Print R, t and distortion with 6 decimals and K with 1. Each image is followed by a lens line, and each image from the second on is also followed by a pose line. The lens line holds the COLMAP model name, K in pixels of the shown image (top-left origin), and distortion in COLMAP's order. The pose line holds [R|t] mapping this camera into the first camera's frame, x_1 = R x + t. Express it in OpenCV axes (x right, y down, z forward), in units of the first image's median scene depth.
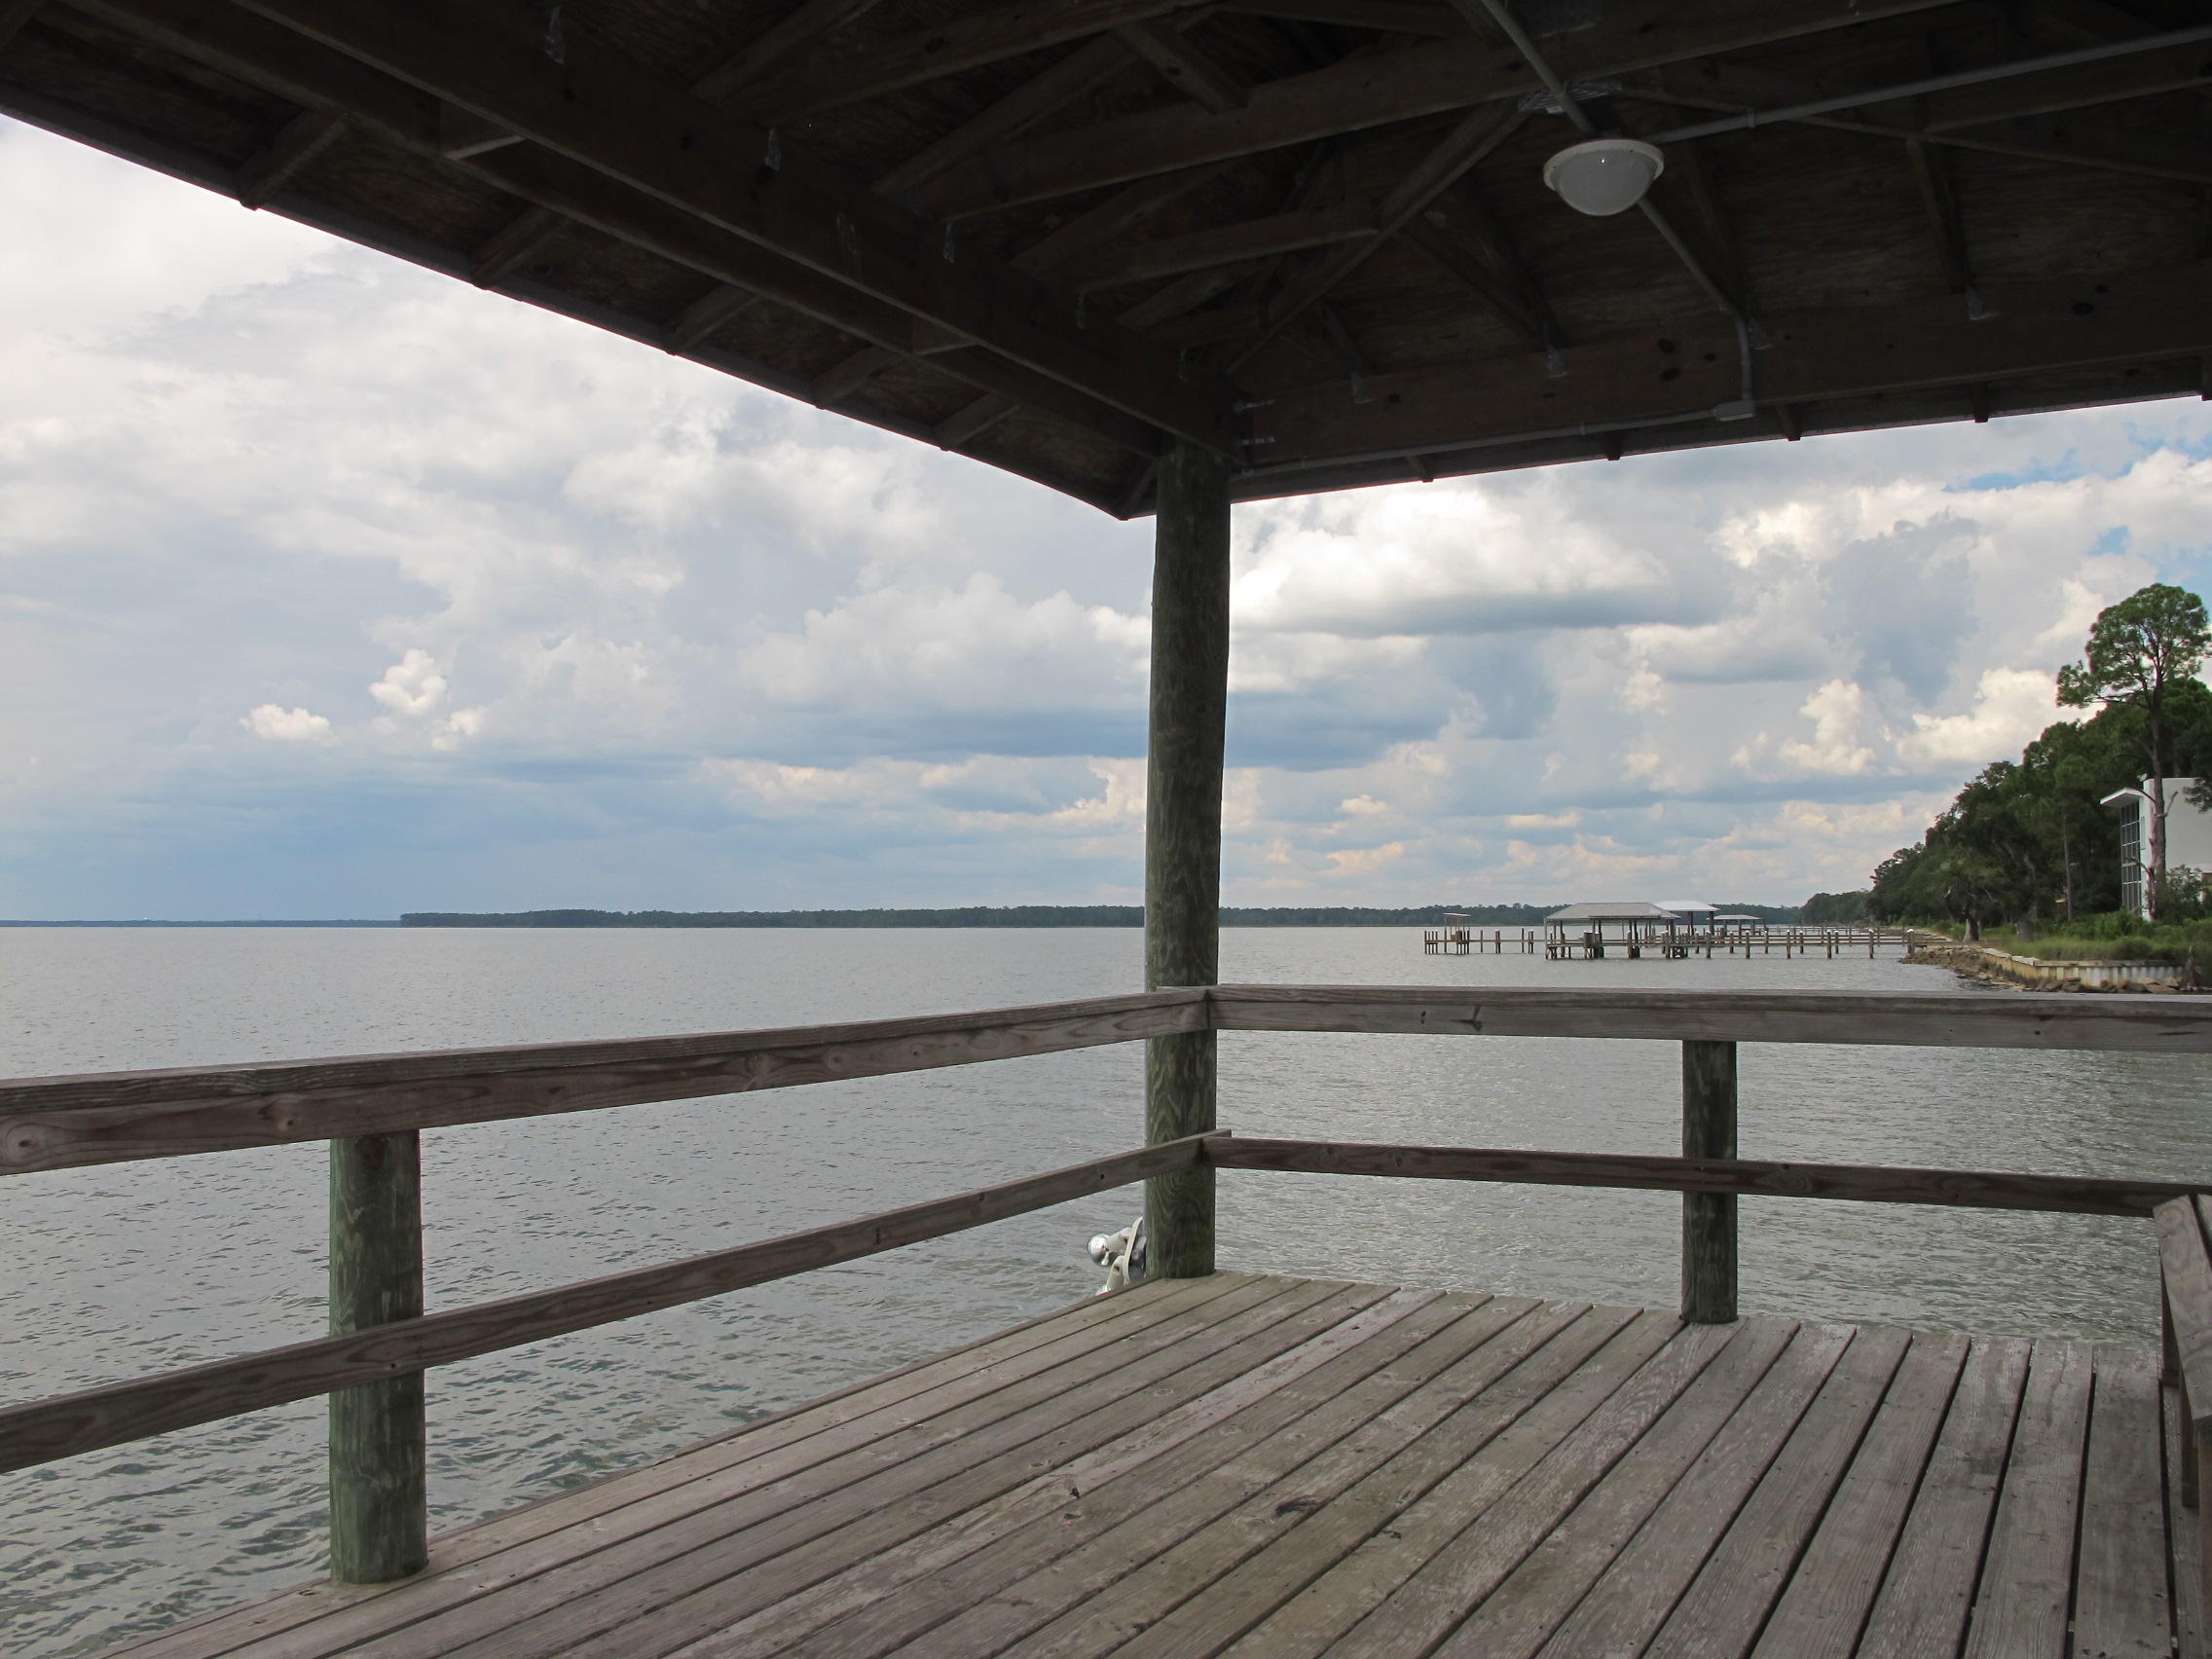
lens RADIAL K [[1825.4, 0, 1106.0], [0, 1825.4, 829.5], [0, 0, 1]] dist [-0.126293, 0.000658]
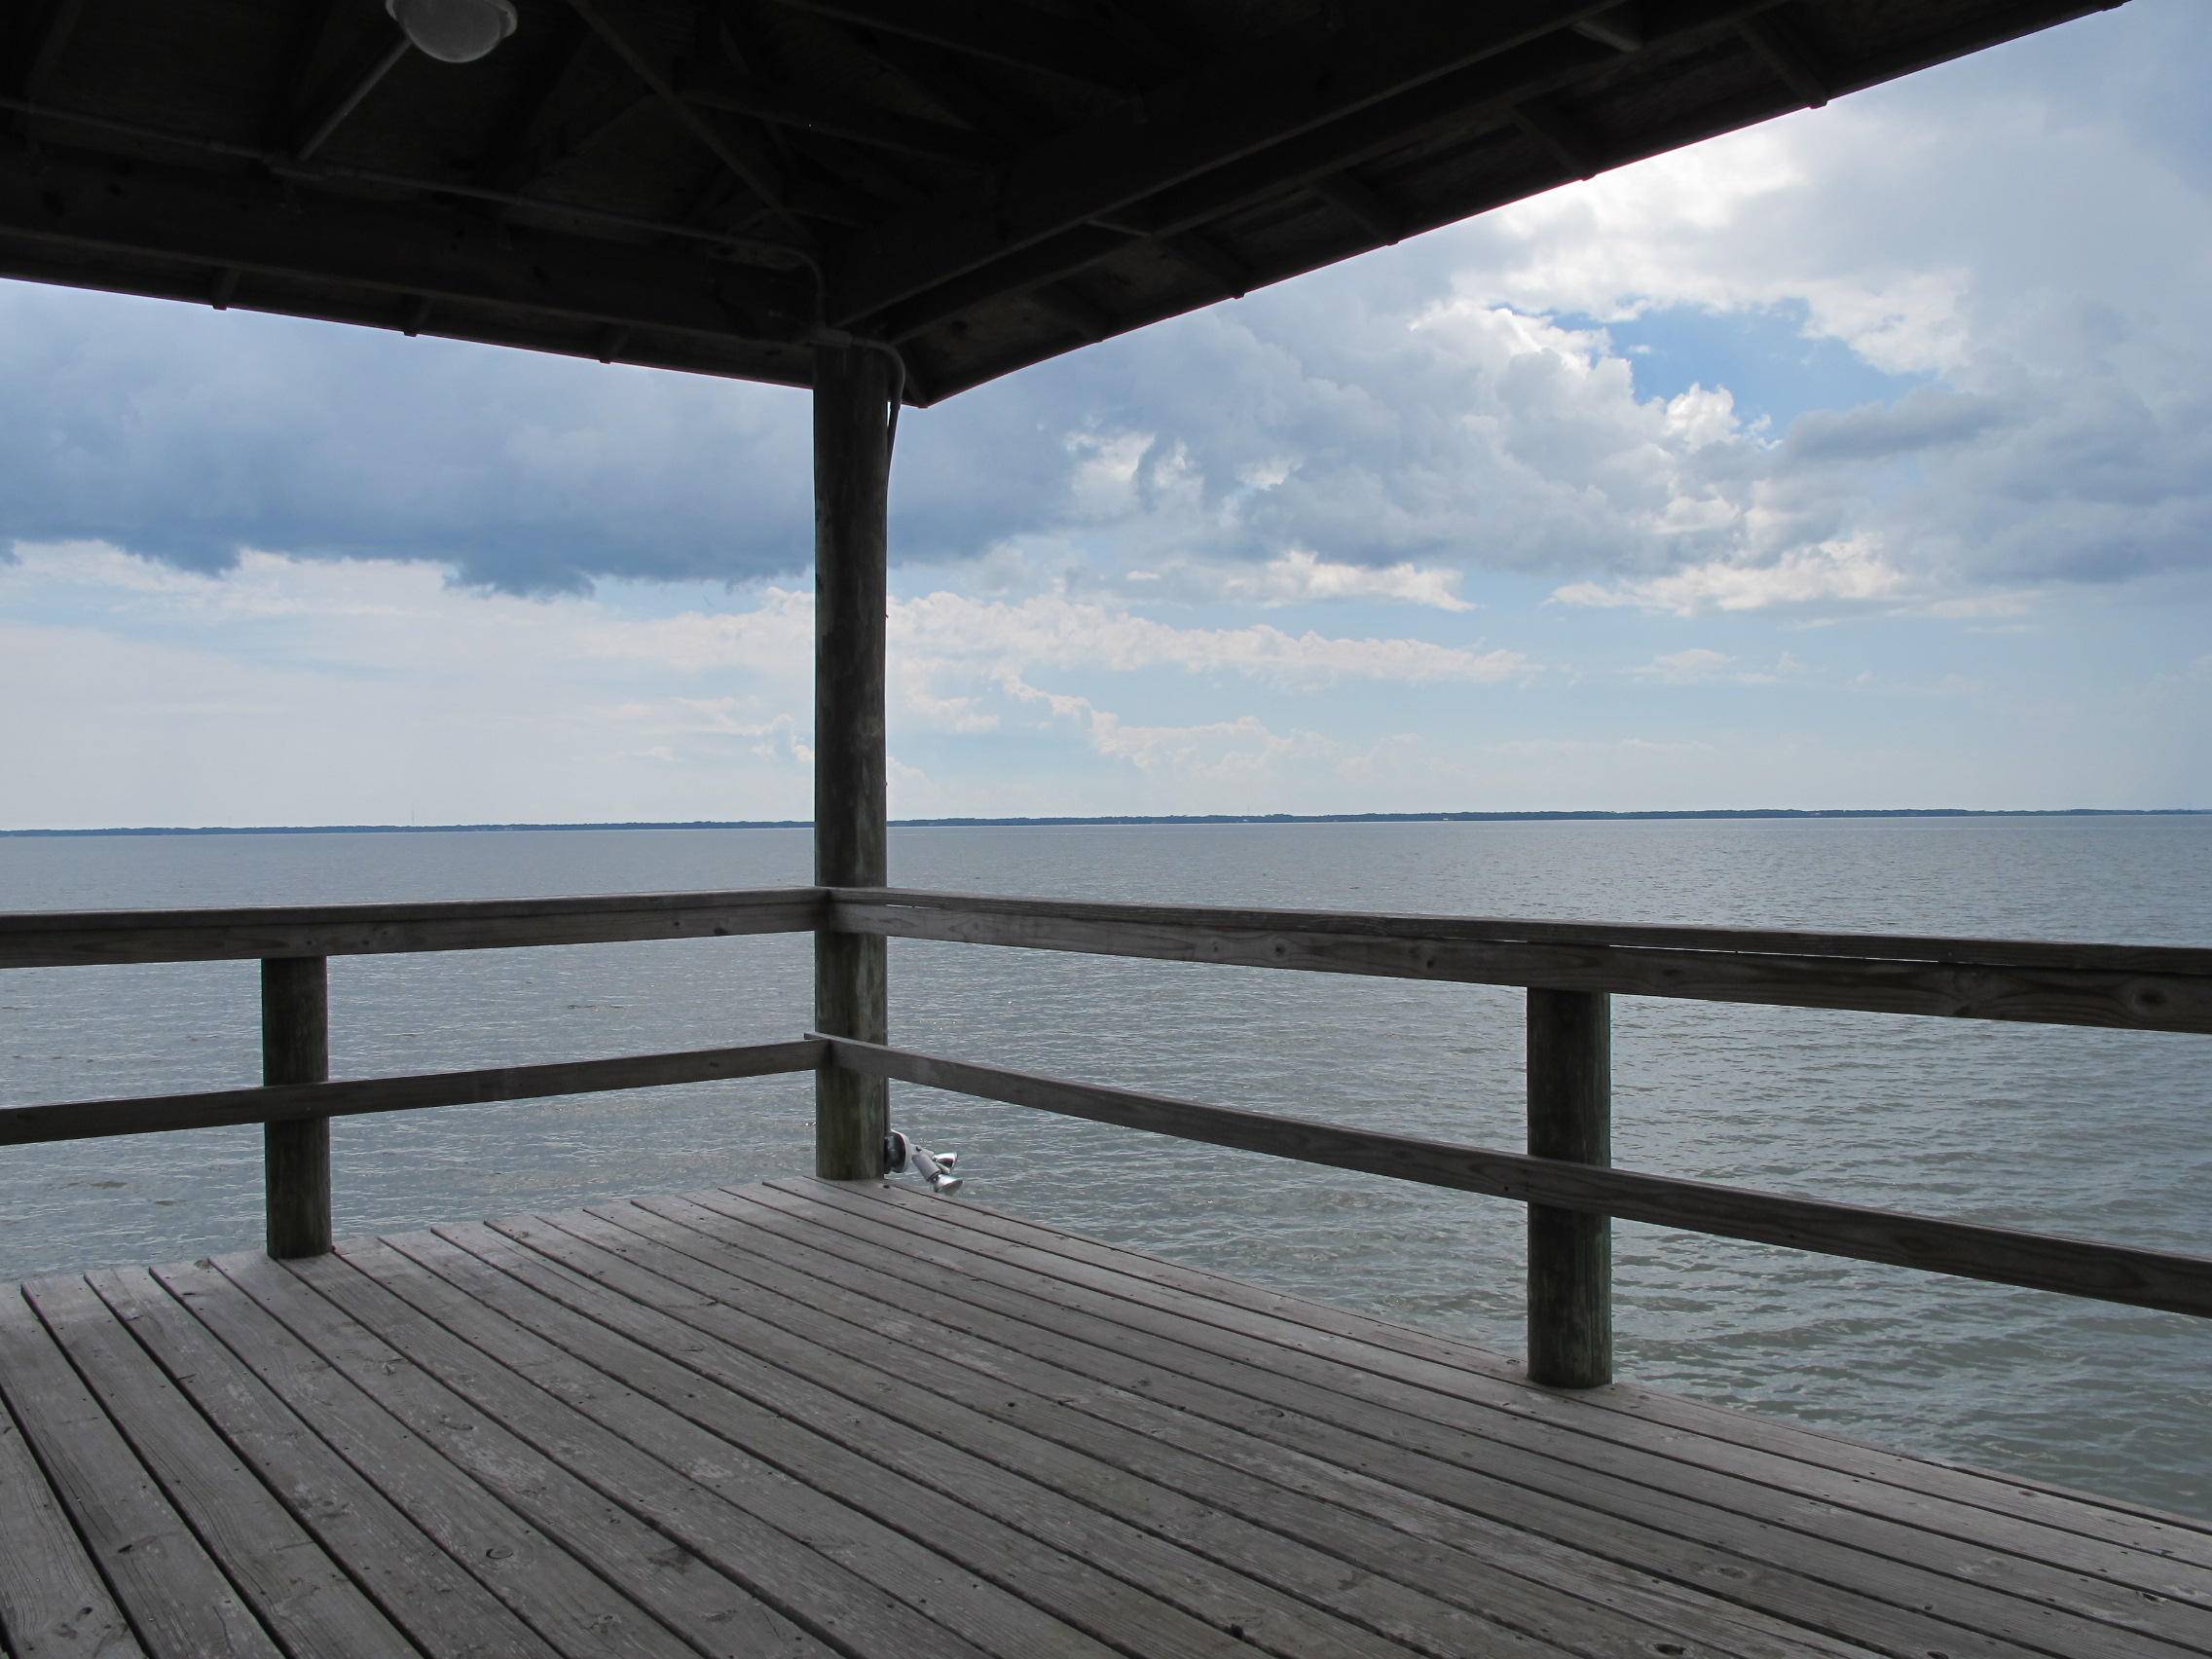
lens RADIAL K [[1856.0, 0, 1106.0], [0, 1856.0, 829.5], [0, 0, 1]] dist [0.002167, -0.046195]
pose [[-0.350288, 0.028599, -0.936205, 0.784820], [0.077289, 0.997008, 0.001538, 0.046195], [0.933448, -0.071820, -0.351450, 1.150390]]
